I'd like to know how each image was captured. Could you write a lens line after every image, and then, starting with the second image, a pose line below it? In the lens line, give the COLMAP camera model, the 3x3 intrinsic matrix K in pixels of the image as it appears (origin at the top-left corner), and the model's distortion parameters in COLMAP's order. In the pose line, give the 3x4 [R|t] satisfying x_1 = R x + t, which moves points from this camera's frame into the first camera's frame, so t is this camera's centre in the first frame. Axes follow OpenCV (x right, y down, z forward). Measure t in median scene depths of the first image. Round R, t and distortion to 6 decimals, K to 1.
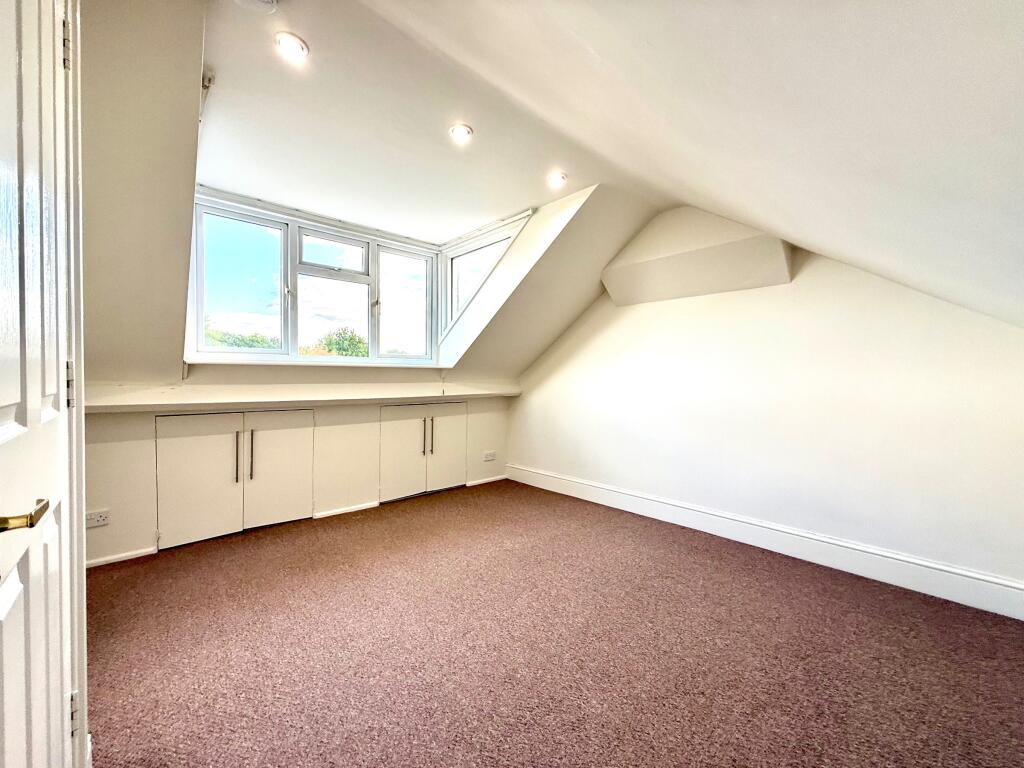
lens RADIAL K [[413.4, 0, 504.7], [0, 413.4, 384.6], [0, 0, 1]] dist [0.003628, -0.000626]
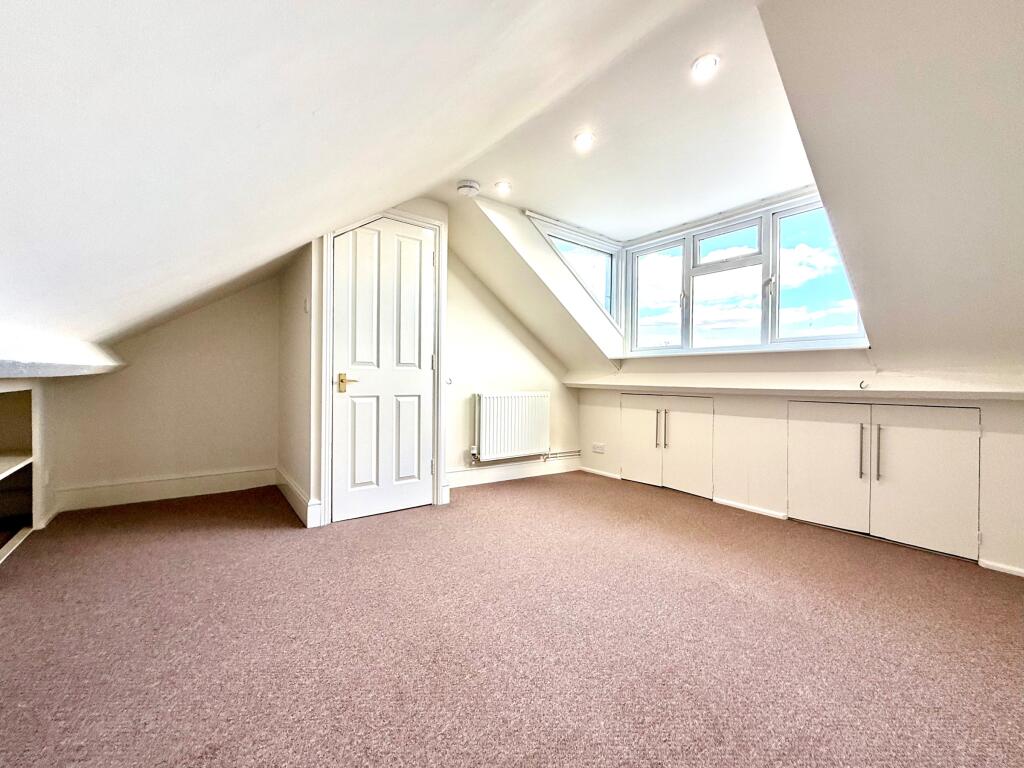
lens RADIAL K [[413.4, 0, 504.7], [0, 413.4, 382.8], [0, 0, 1]] dist [0.003628, -0.000626]
pose [[-0.076316, -0.002539, -0.997080, 0.635045], [-0.035095, 0.999384, 0.000141, 0.040050], [0.996466, 0.035003, -0.076358, 0.539326]]
